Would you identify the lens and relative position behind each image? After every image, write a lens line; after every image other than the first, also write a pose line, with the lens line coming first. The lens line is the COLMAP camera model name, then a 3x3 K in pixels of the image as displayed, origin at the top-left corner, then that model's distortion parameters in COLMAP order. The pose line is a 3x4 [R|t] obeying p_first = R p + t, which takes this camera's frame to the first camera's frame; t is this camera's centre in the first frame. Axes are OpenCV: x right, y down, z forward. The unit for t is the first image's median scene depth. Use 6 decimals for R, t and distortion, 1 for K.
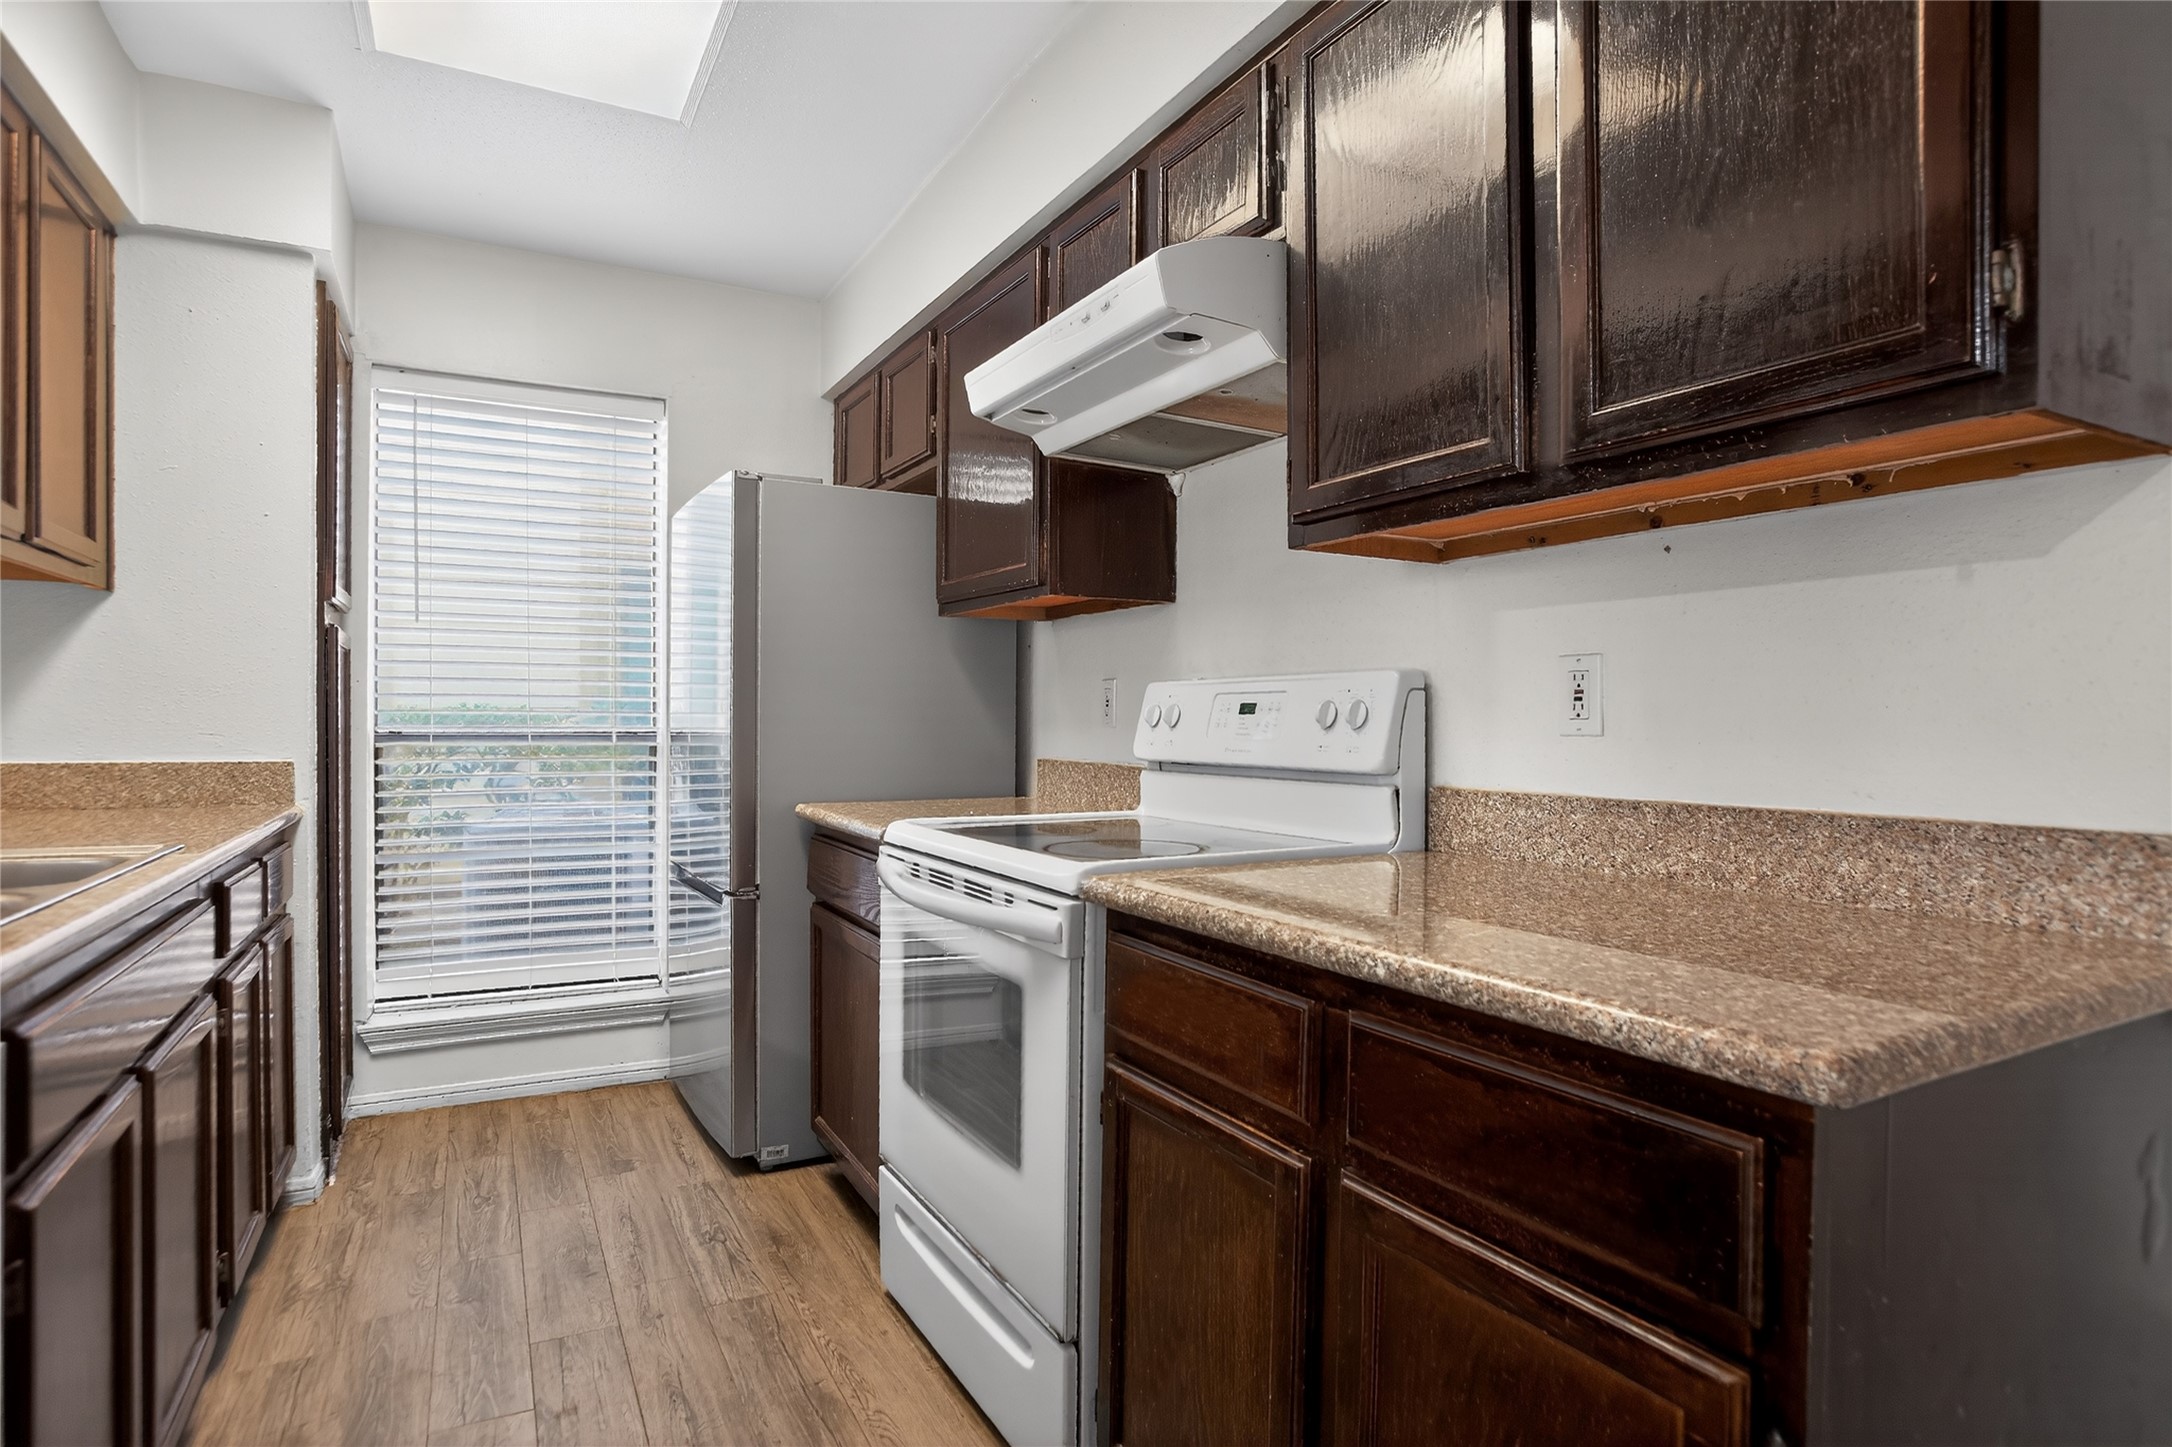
lens RADIAL K [[1099.8, 0, 1093.7], [0, 1099.8, 733.7], [0, 0, 1]] dist [-0.063547, 0.032287]
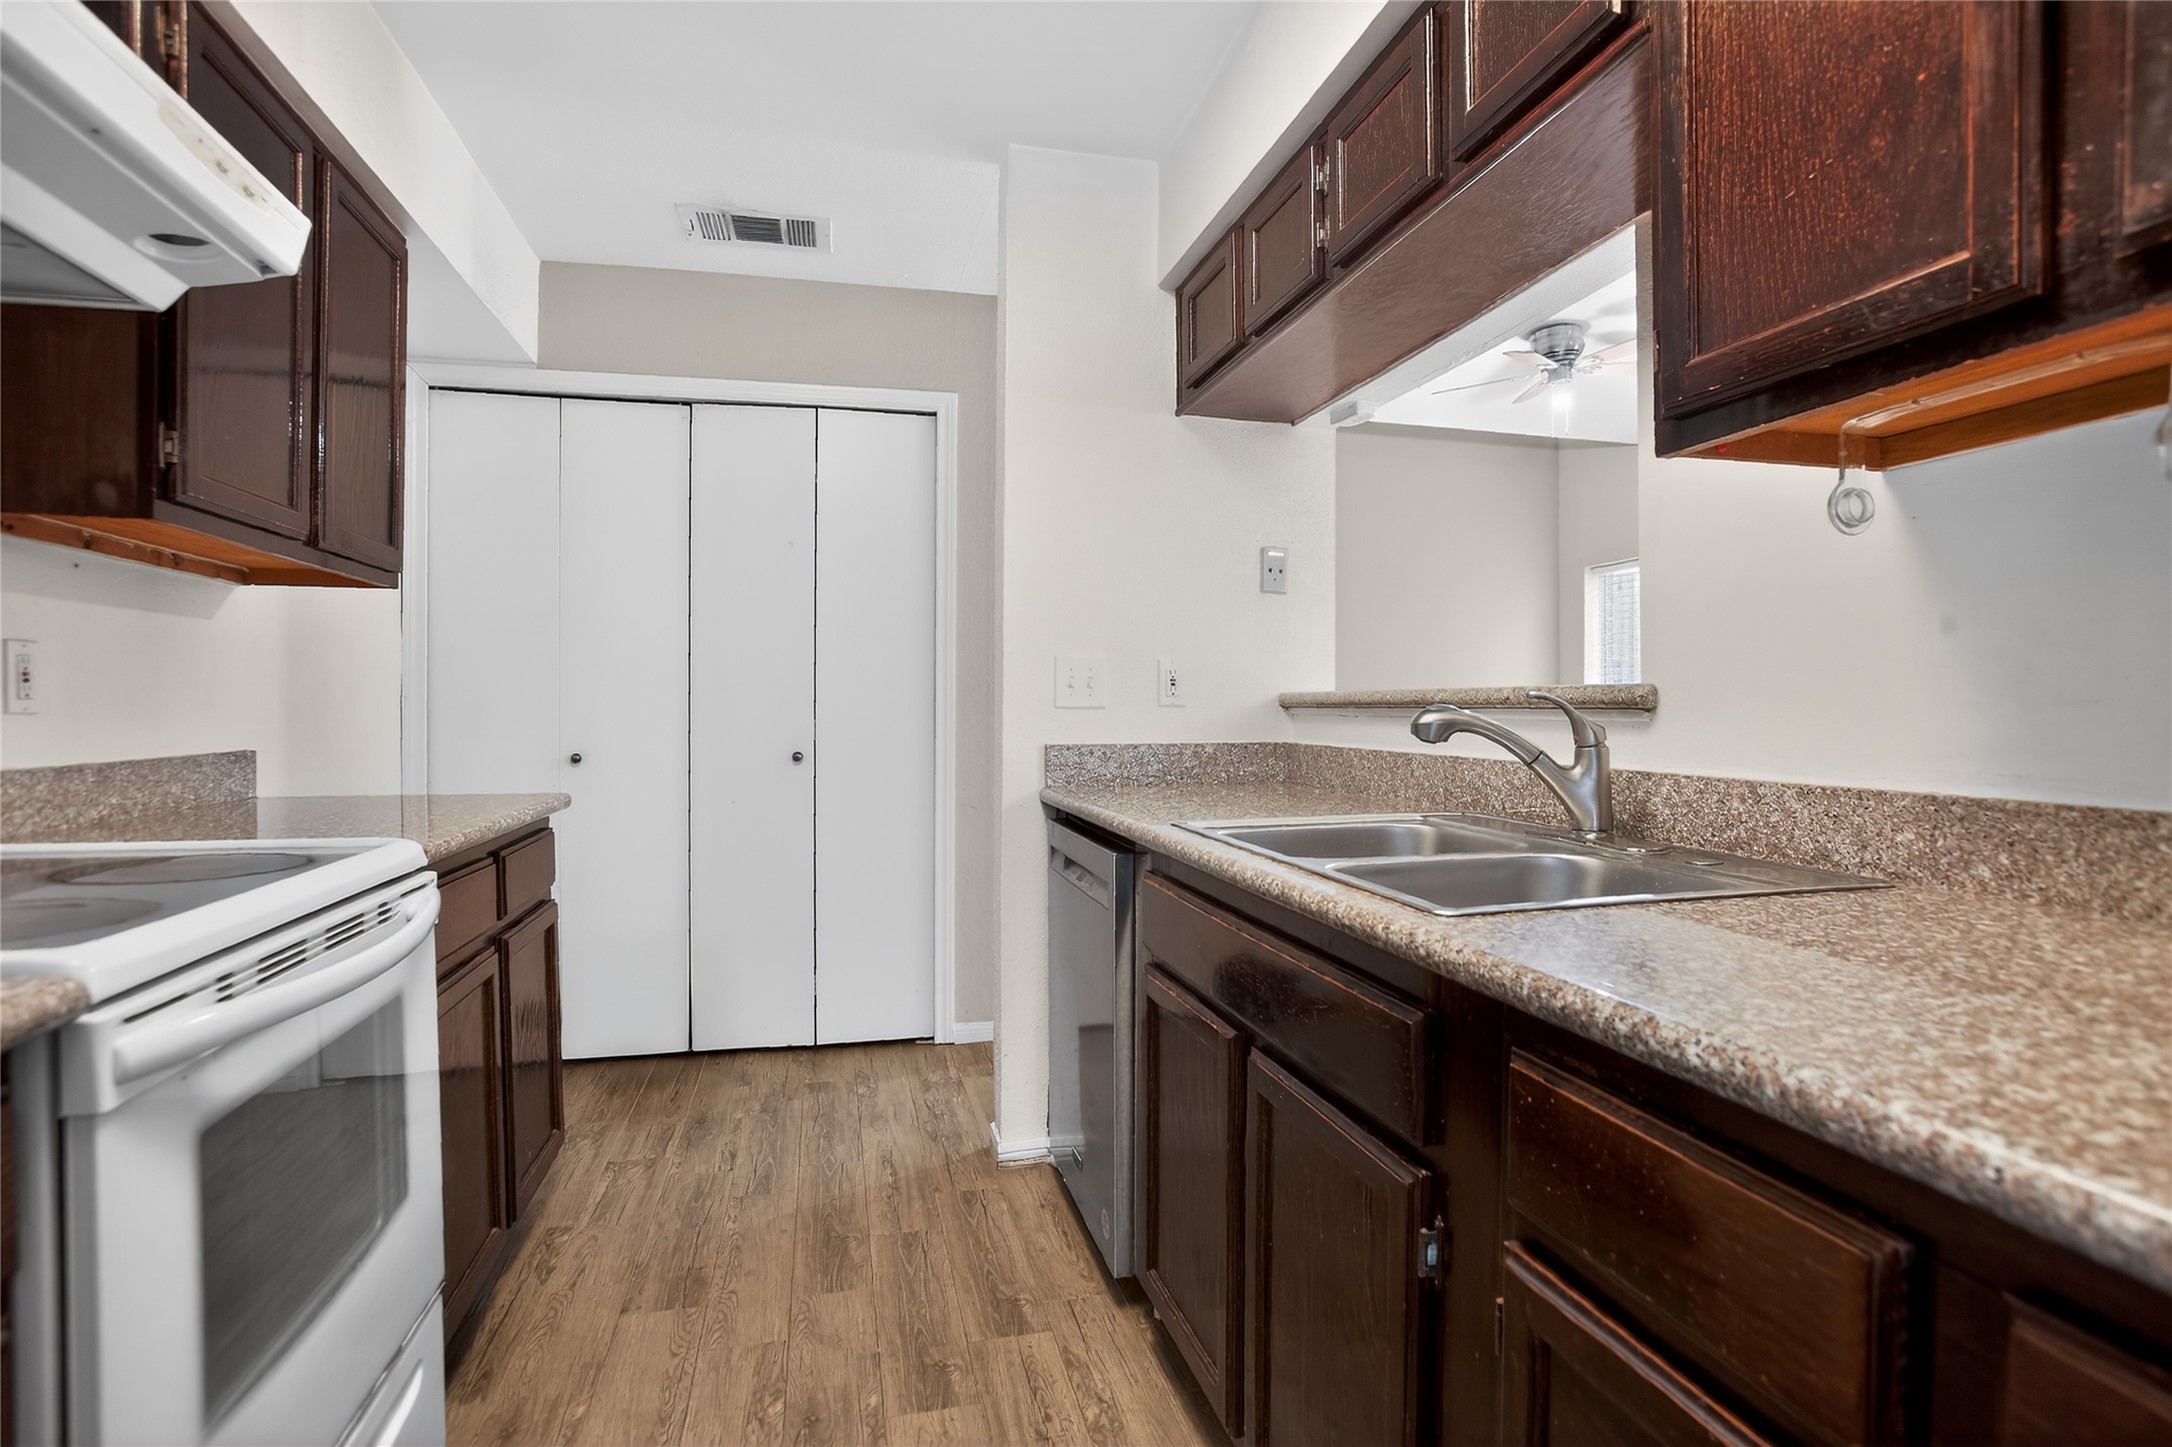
lens RADIAL K [[1102.2, 0, 1067.2], [0, 1102.2, 717.7], [0, 0, 1]] dist [-0.066168, 0.033055]
pose [[-0.957718, -0.007855, 0.287603, -0.765561], [-0.000807, 0.999697, 0.024616, -0.018808], [-0.287709, 0.023343, -0.957433, 1.513176]]
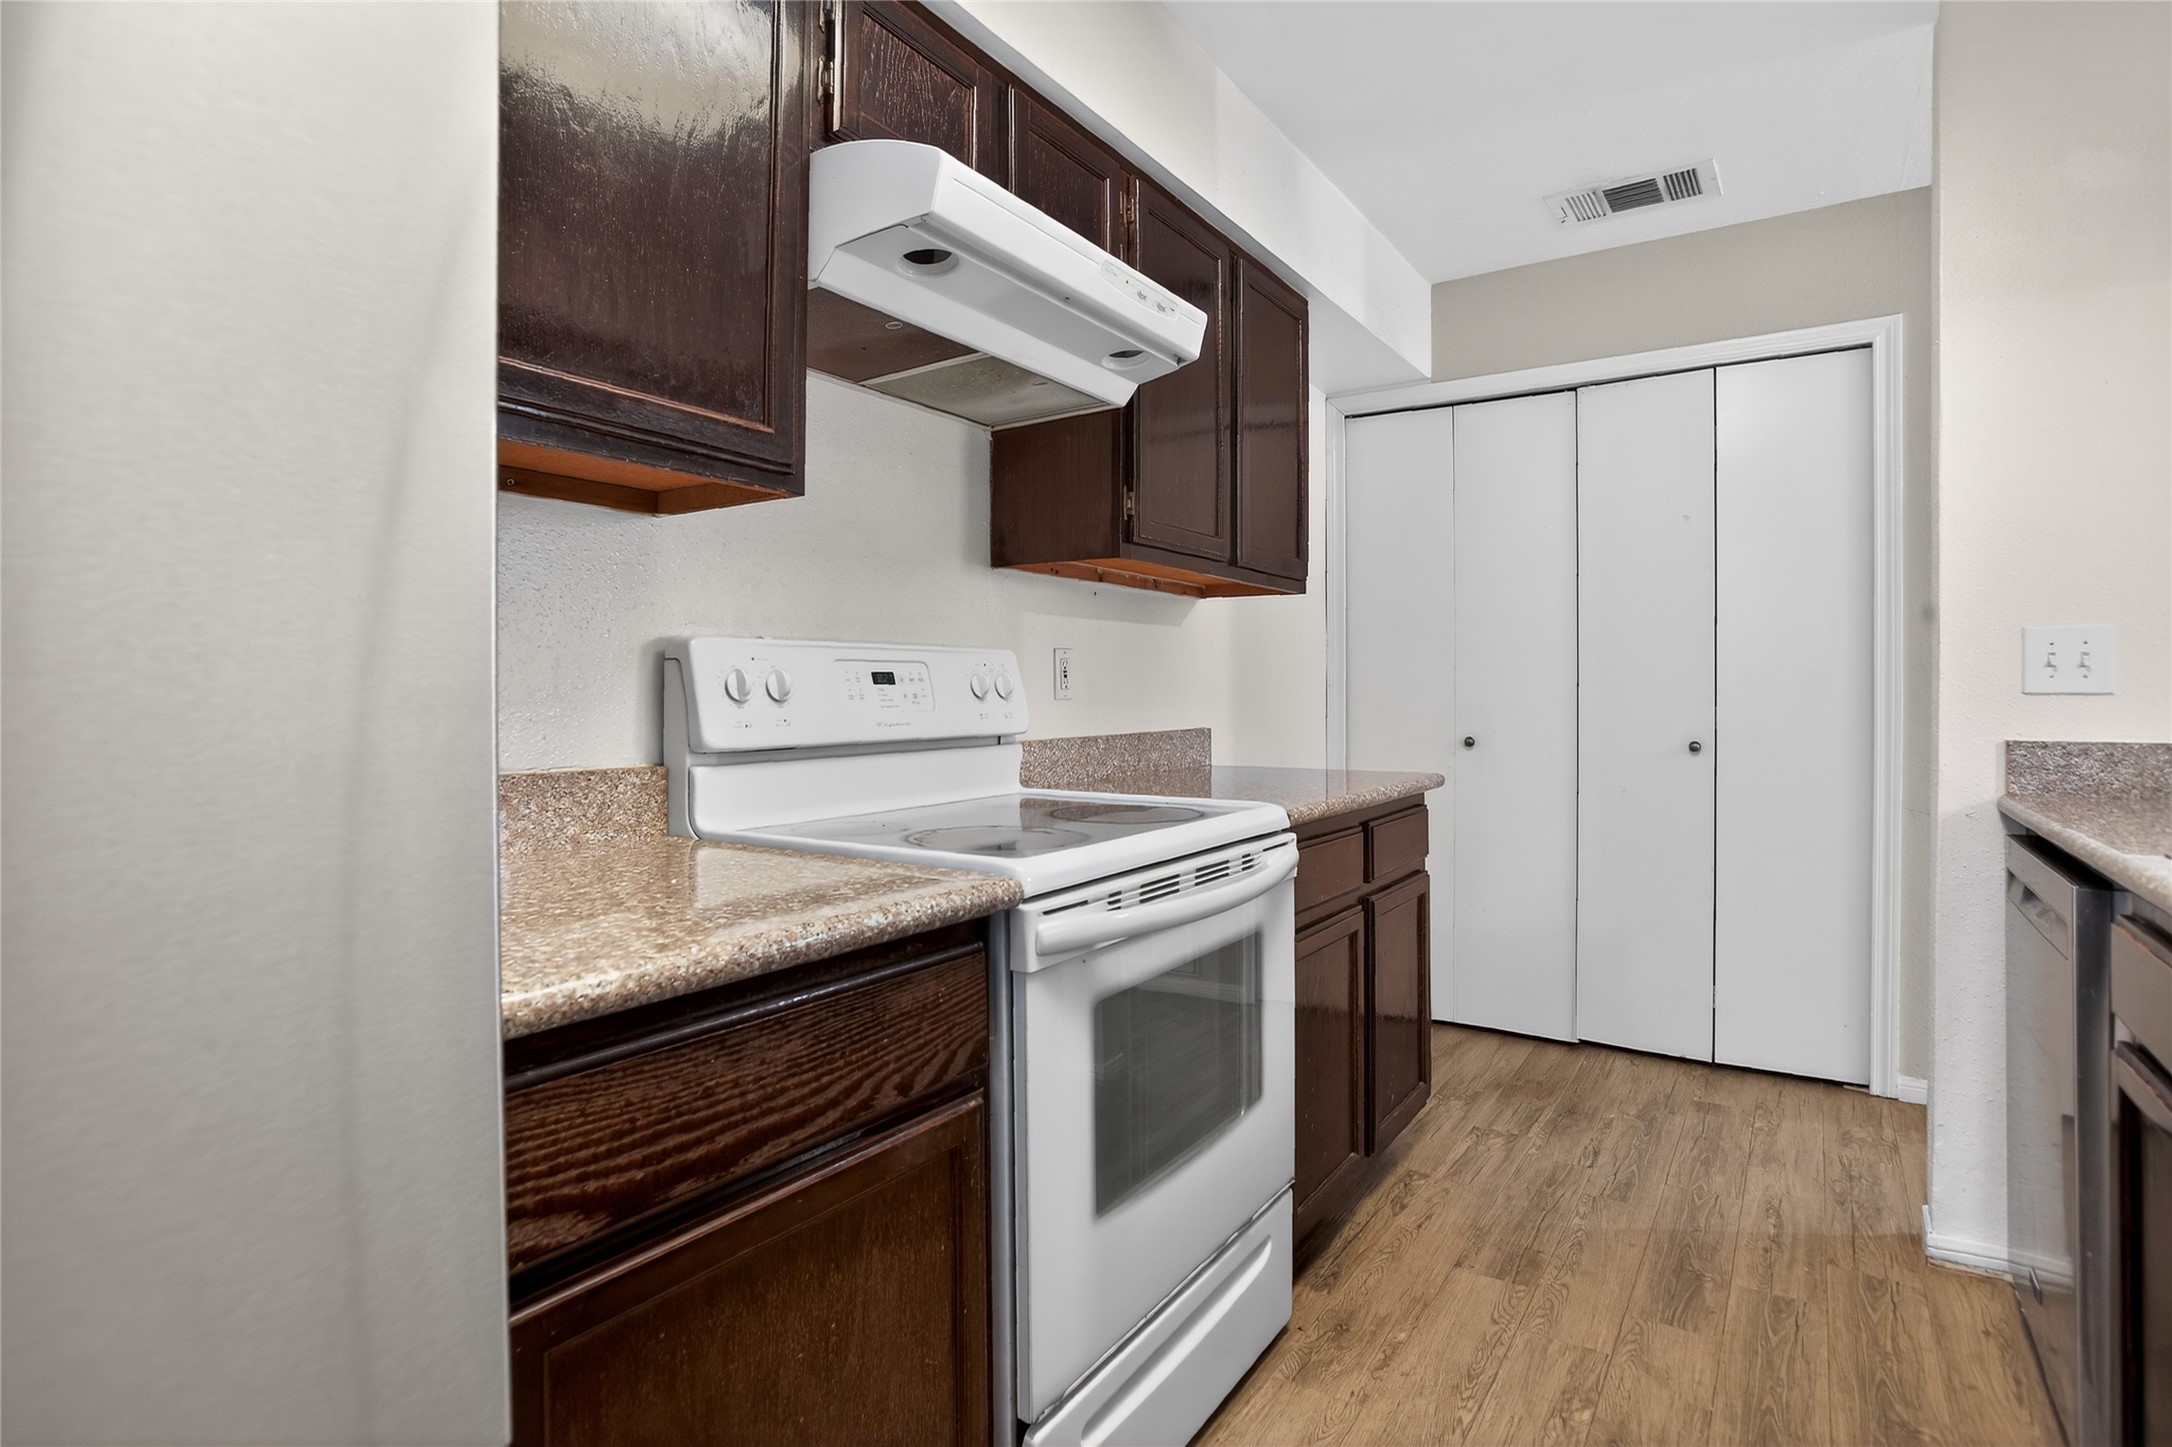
lens RADIAL K [[1084.6, 0, 1087.9], [0, 1084.6, 691.7], [0, 0, 1]] dist [-0.064894, 0.030263]
pose [[-0.444108, -0.002240, 0.895970, -0.865813], [0.013293, 0.999870, 0.009089, -0.020393], [-0.895874, 0.015947, -0.444021, 1.464357]]
